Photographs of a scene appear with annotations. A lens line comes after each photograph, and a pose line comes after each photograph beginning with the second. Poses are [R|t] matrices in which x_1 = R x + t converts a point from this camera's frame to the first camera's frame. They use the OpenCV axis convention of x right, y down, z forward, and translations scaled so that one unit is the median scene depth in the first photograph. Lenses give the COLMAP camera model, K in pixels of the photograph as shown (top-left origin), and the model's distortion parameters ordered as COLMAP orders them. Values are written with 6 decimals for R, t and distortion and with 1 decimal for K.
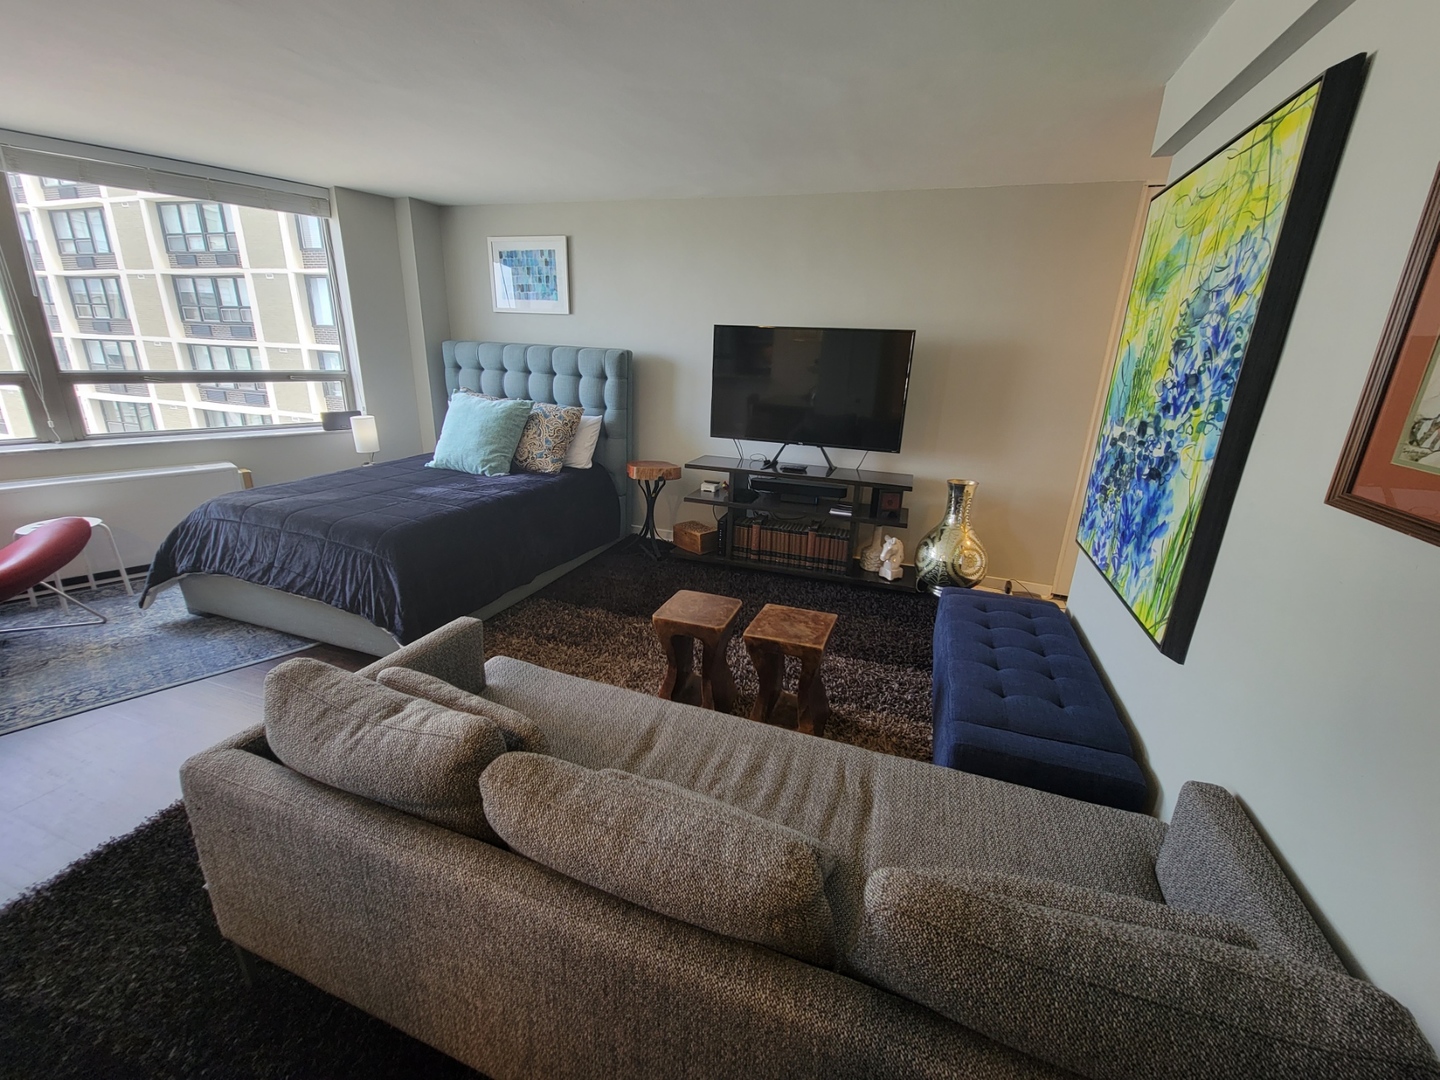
lens RADIAL K [[588.5, 0, 720.7], [0, 588.5, 539.3], [0, 0, 1]] dist [-0.003346, -0.001893]
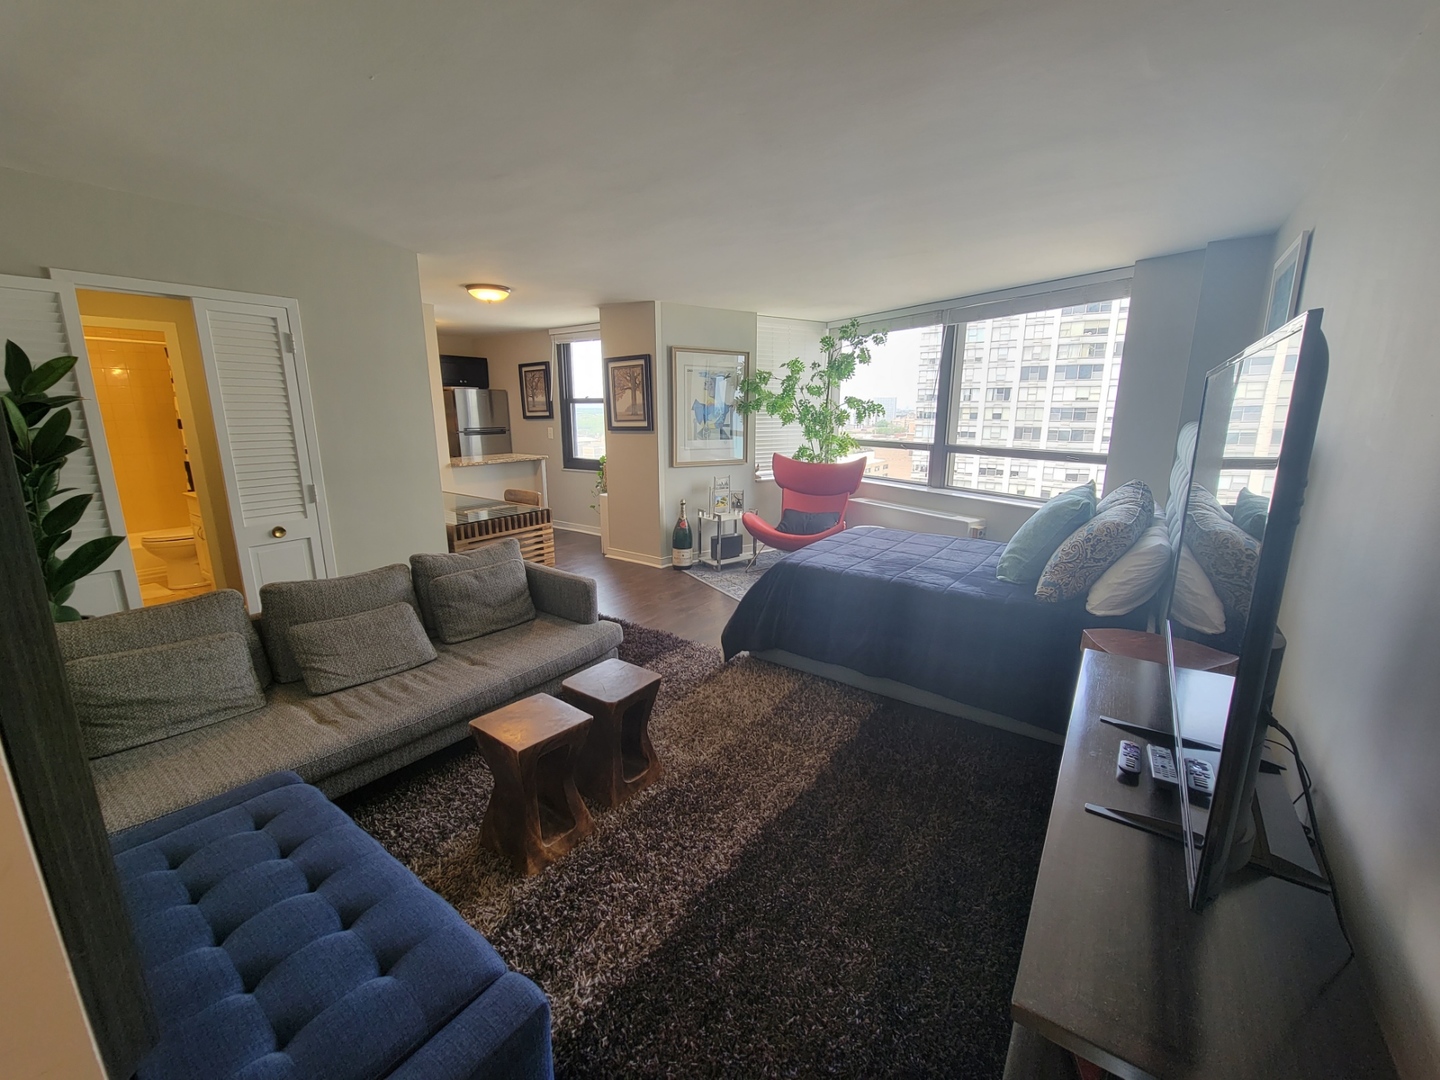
lens RADIAL K [[588.3, 0, 730.2], [0, 588.3, 539.3], [0, 0, 1]] dist [-0.002489, 0.000312]
pose [[-0.283611, 0.174778, -0.942877, 0.517007], [-0.304446, 0.915970, 0.261365, -0.272617], [0.909328, 0.361181, -0.206569, 0.838793]]
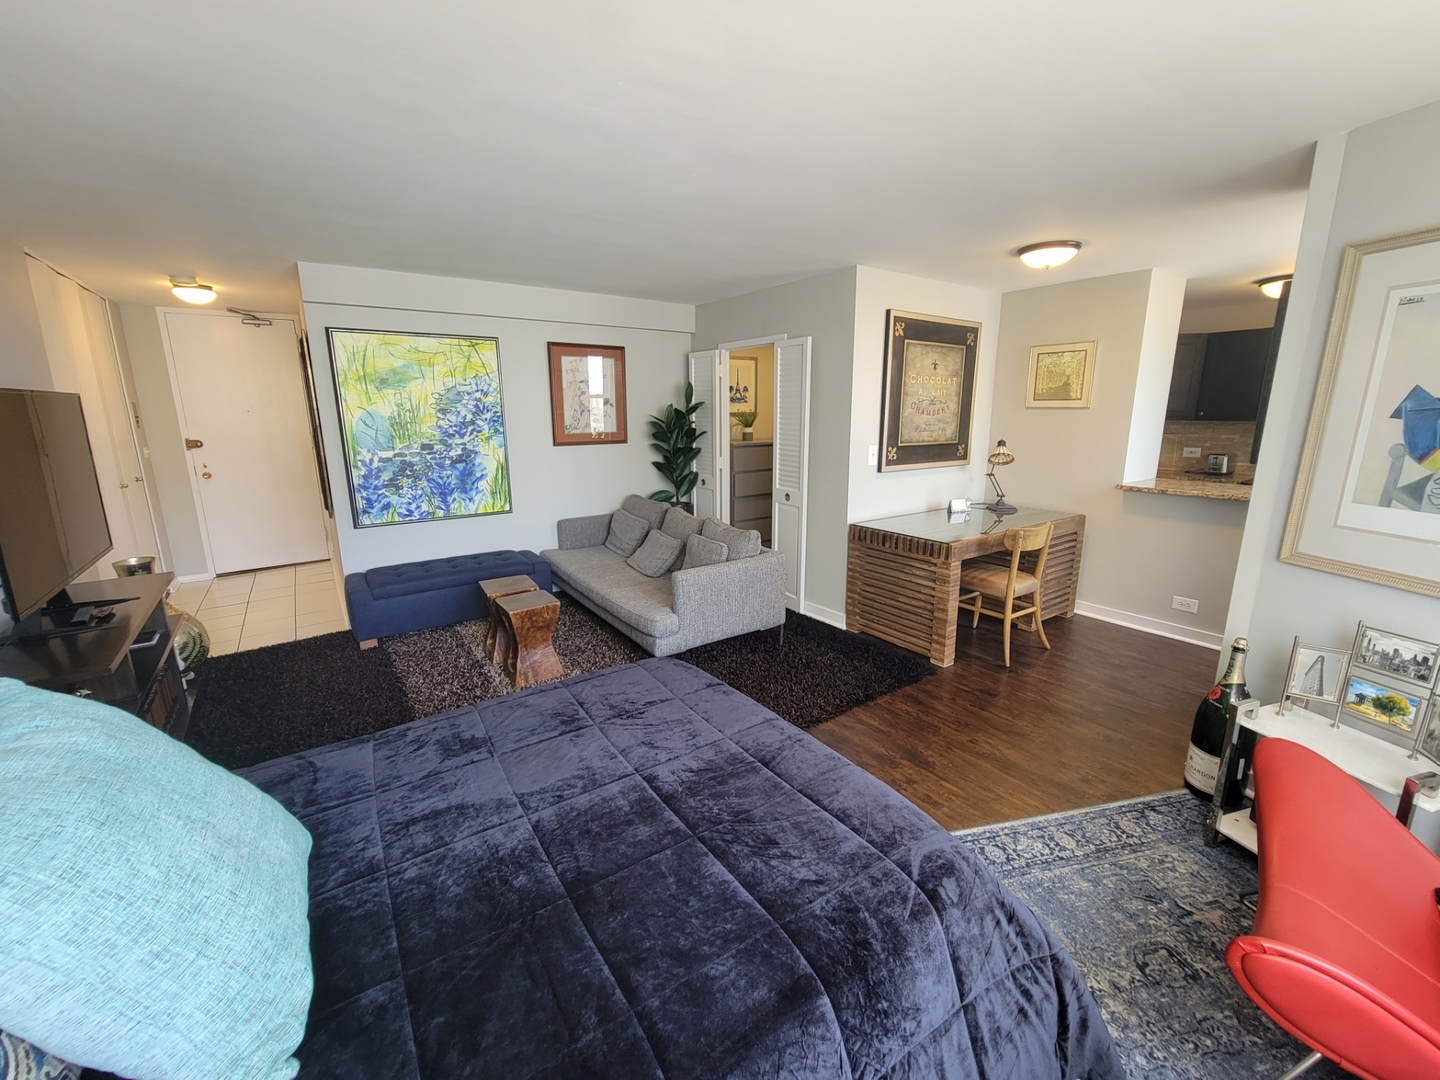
lens RADIAL K [[592.4, 0, 721.3], [0, 592.4, 541.9], [0, 0, 1]] dist [-0.004117, 0.000668]
pose [[-0.809924, -0.164774, 0.562914, -0.765637], [0.153712, 0.866558, 0.474816, -0.392782], [-0.566035, 0.471092, -0.676518, 1.048434]]
